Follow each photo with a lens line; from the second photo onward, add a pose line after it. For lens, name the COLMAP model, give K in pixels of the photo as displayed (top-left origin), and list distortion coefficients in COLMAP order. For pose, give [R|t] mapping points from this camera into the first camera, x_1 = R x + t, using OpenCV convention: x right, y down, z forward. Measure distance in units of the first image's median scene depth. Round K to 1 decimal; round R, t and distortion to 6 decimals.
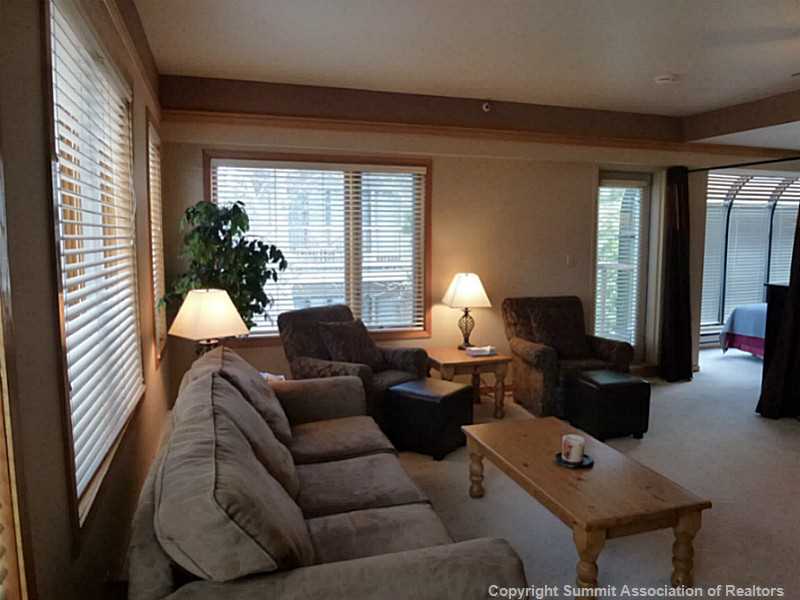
lens RADIAL K [[581.8, 0, 400.0], [0, 581.8, 300.0], [0, 0, 1]] dist [-0.056736, 0.000310]
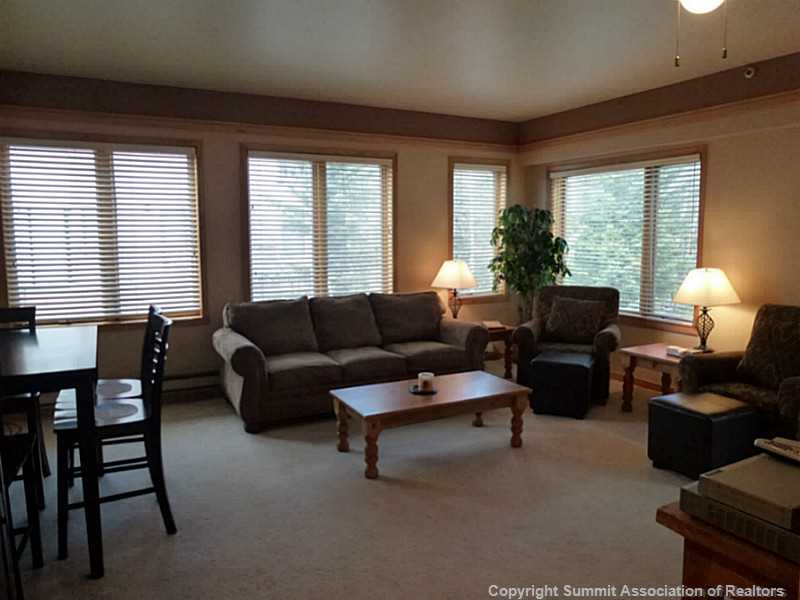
lens RADIAL K [[588.6, 0, 400.0], [0, 588.6, 300.0], [0, 0, 1]] dist [-0.041529, 0.005846]
pose [[0.190551, 0.106286, -0.975906, 0.897559], [-0.095479, 0.991415, 0.089332, -0.031111], [0.977023, 0.076156, 0.199064, 0.352893]]
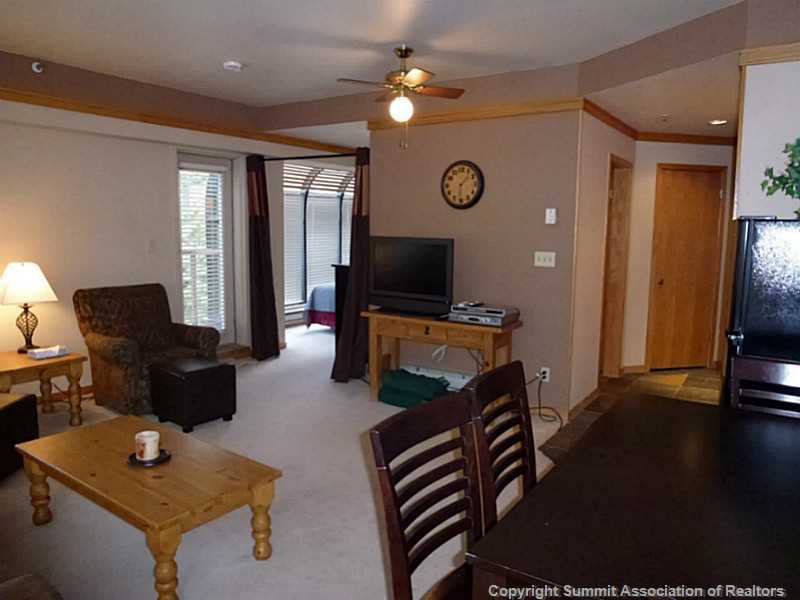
lens RADIAL K [[588.6, 0, 400.0], [0, 588.6, 300.0], [0, 0, 1]] dist [-0.041529, 0.005846]
pose [[0.783402, -0.063335, 0.618279, 0.020455], [0.048406, 0.997990, 0.040899, 0.000374], [-0.619627, -0.002112, 0.784893, -0.000633]]
